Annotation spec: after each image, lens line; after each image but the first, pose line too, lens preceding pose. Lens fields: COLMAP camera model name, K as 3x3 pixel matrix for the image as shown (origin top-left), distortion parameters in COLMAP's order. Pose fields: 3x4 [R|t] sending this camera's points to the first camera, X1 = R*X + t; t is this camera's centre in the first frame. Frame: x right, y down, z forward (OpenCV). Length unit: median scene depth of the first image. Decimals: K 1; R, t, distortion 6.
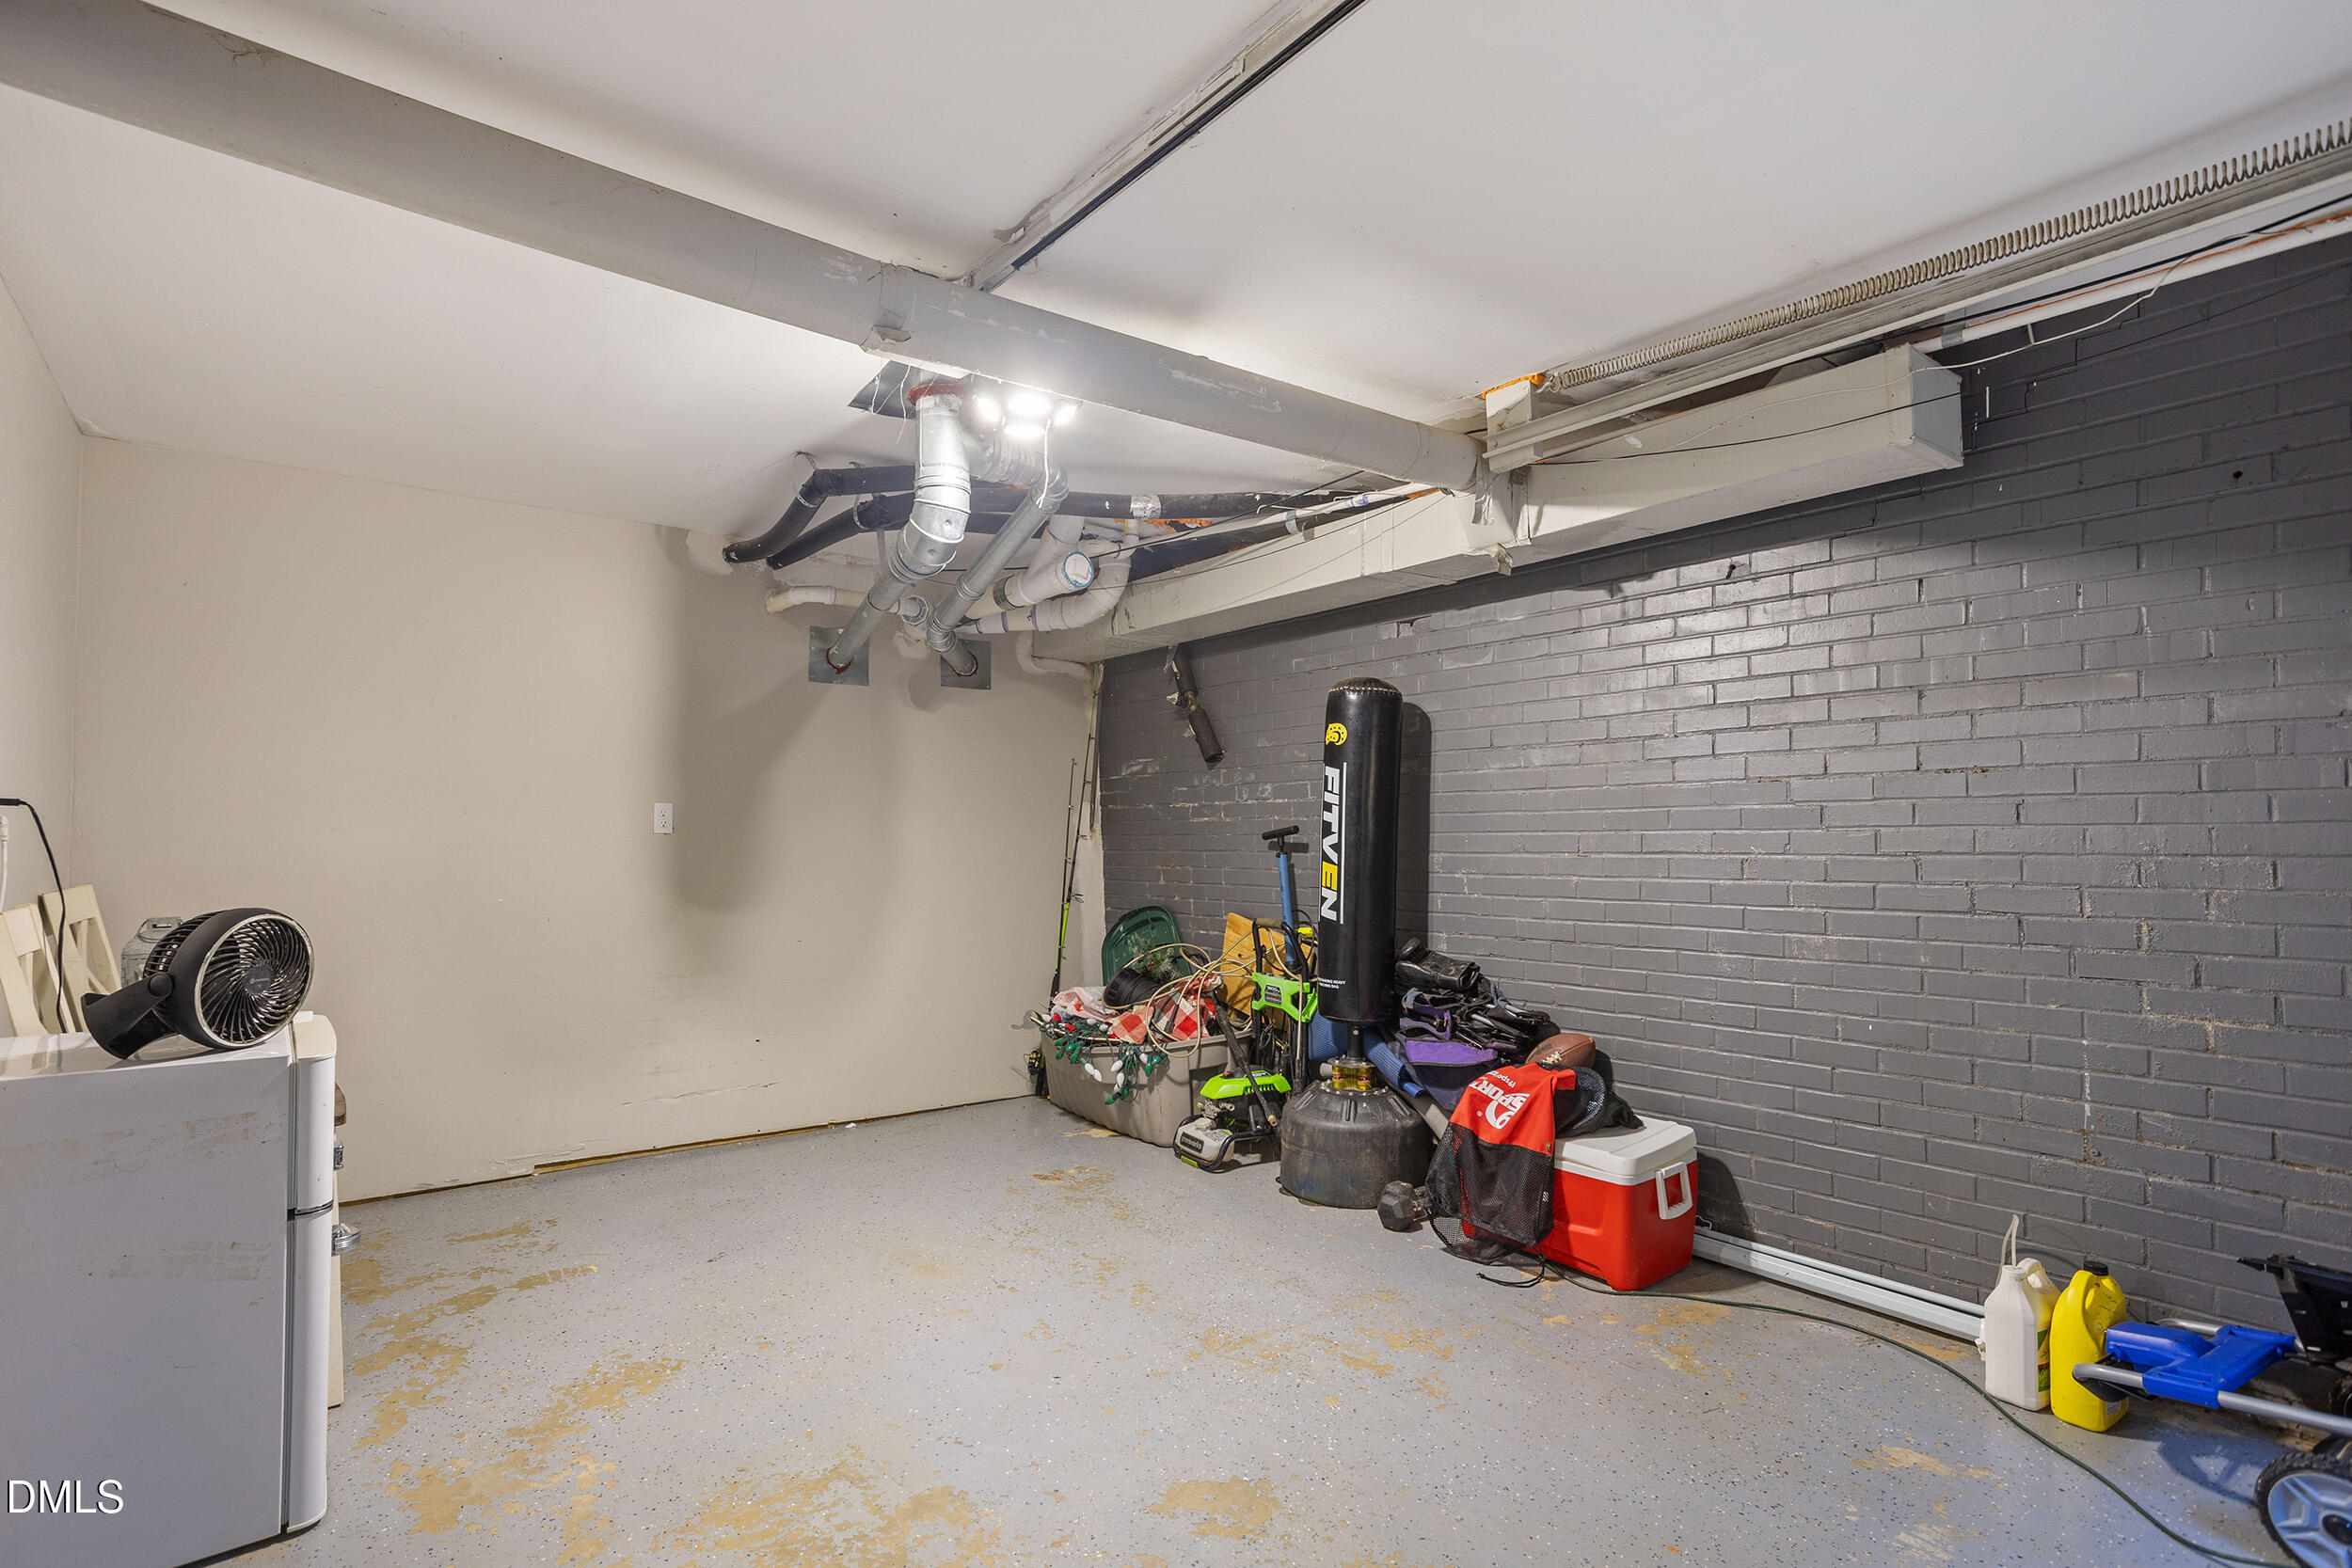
lens RADIAL K [[1134.4, 0, 1173.8], [0, 1134.4, 839.3], [0, 0, 1]] dist [-0.000721, 0.001294]
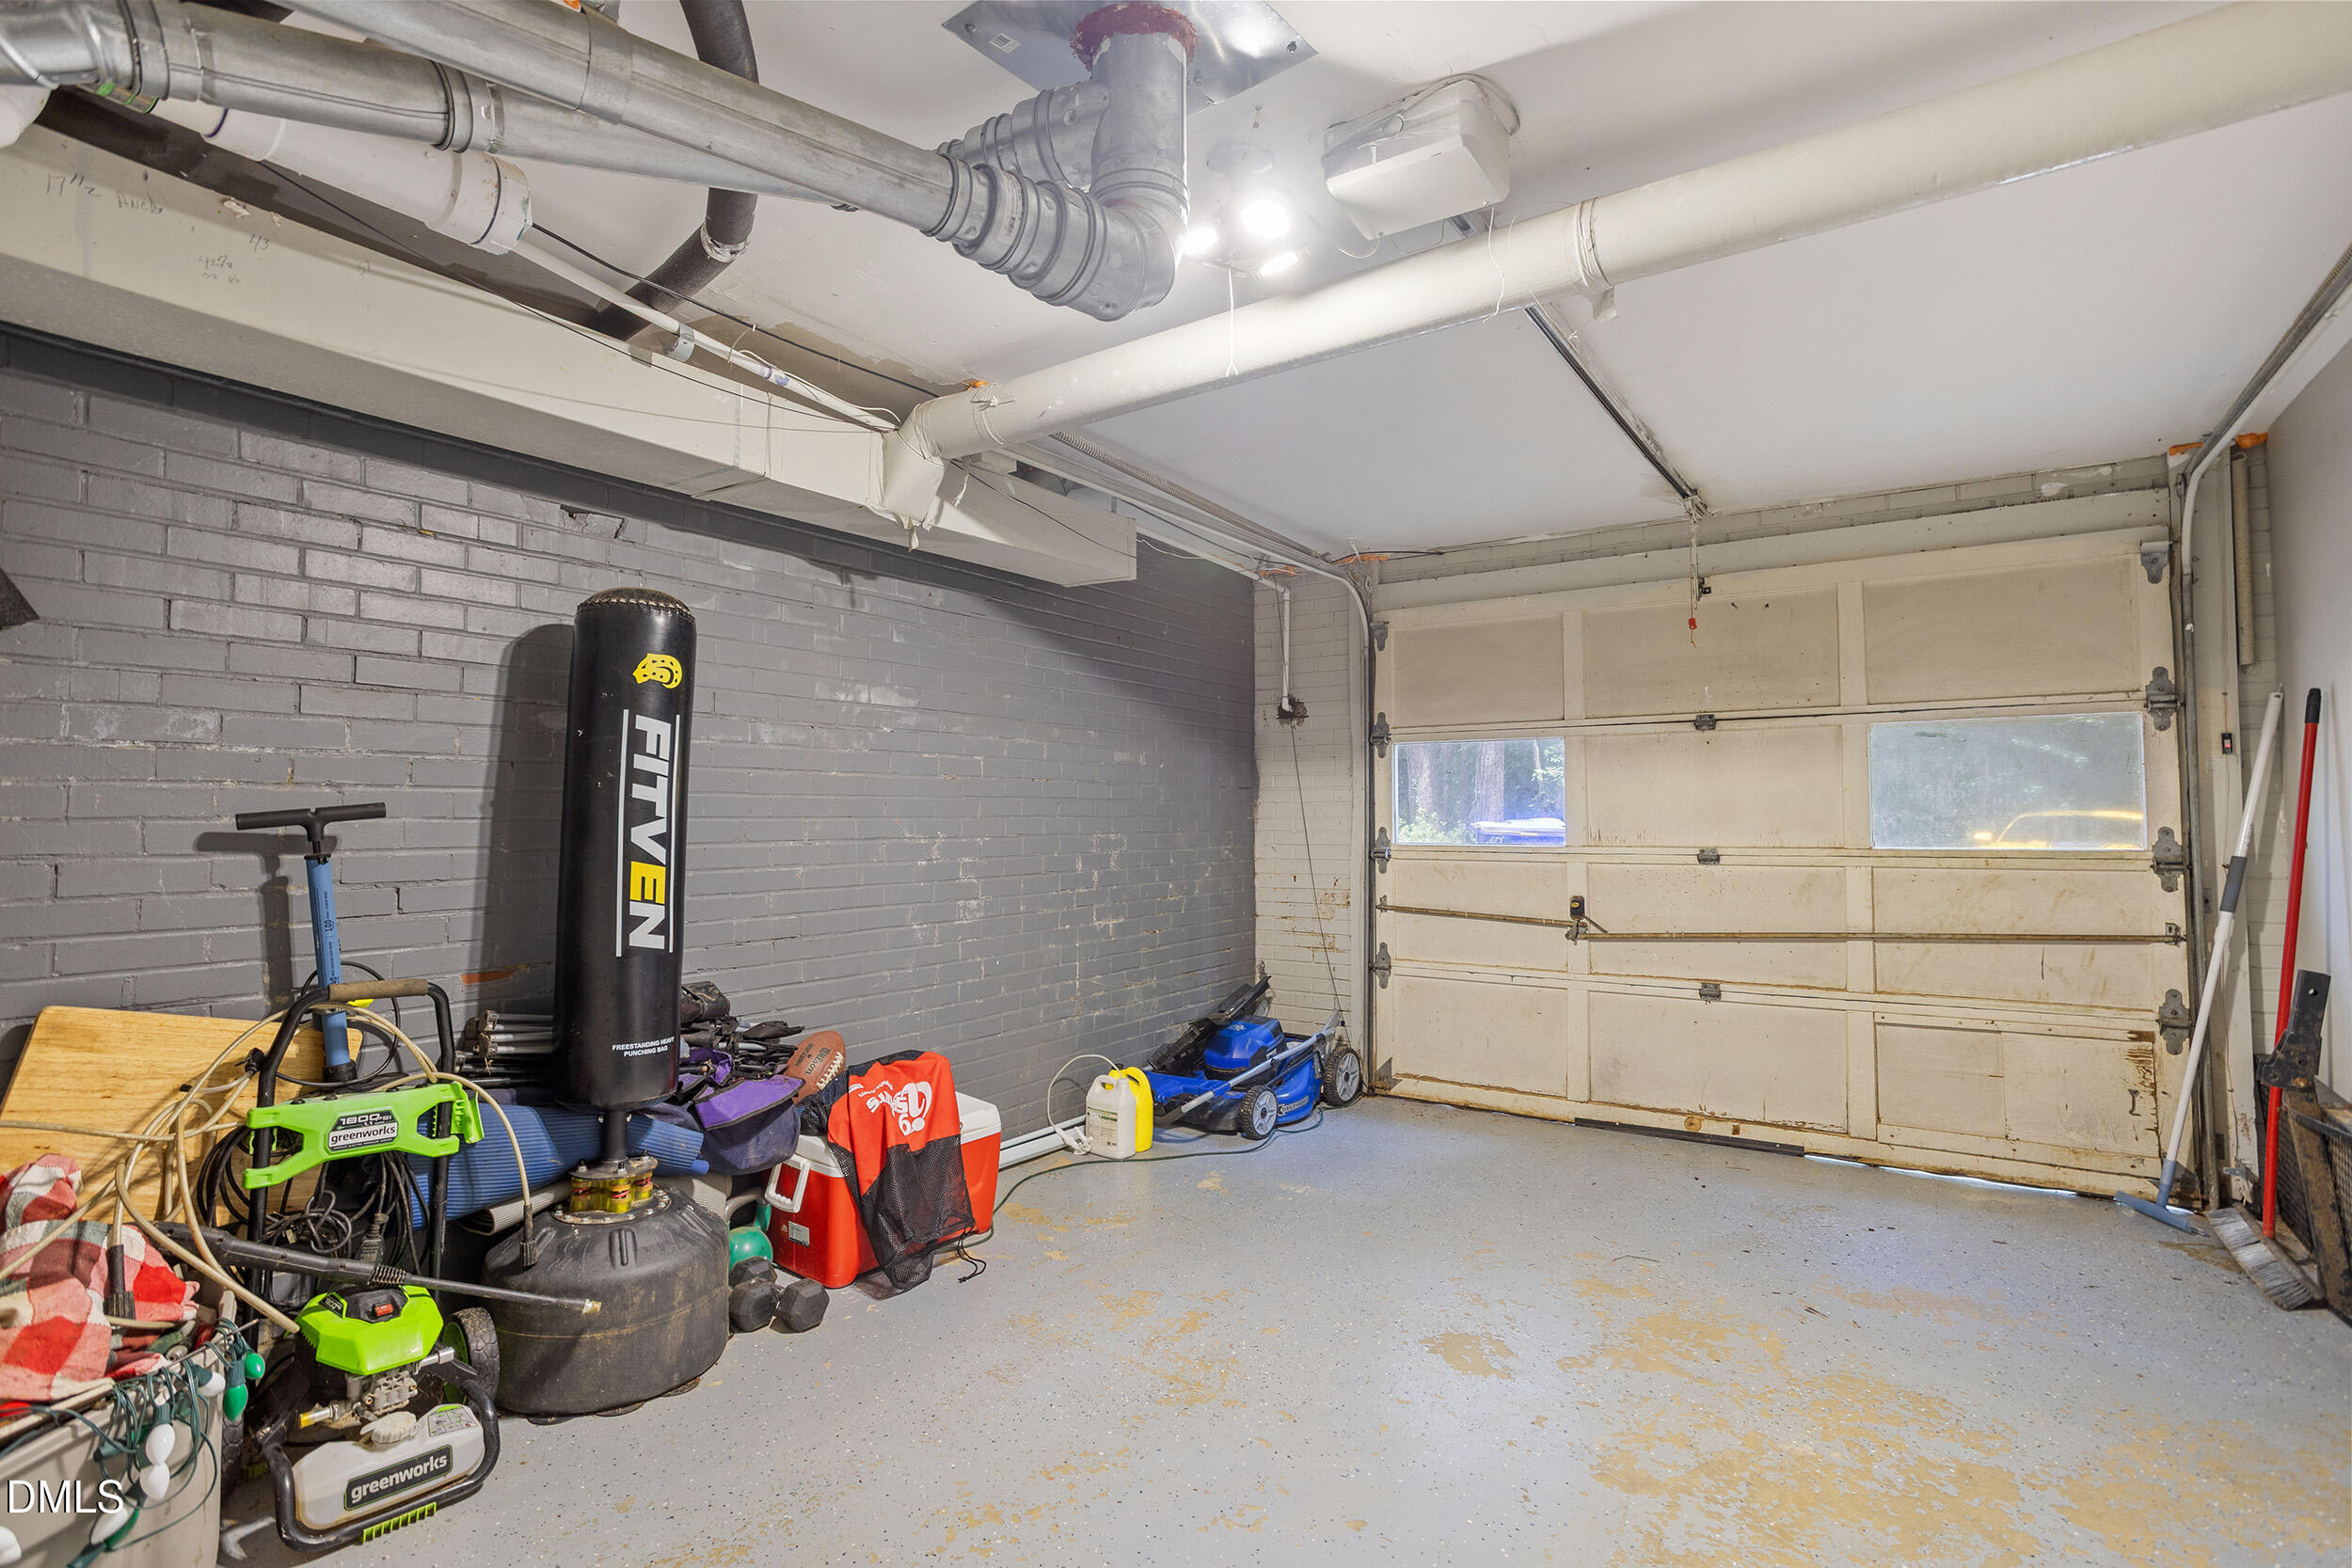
lens RADIAL K [[1125.9, 0, 1168.9], [0, 1125.9, 775.4], [0, 0, 1]] dist [-0.042484, 0.025845]
pose [[-0.293589, 0.040787, 0.955061, -0.576422], [0.002094, 0.999114, -0.042025, -0.002305], [-0.955929, -0.010338, -0.293415, 0.913062]]
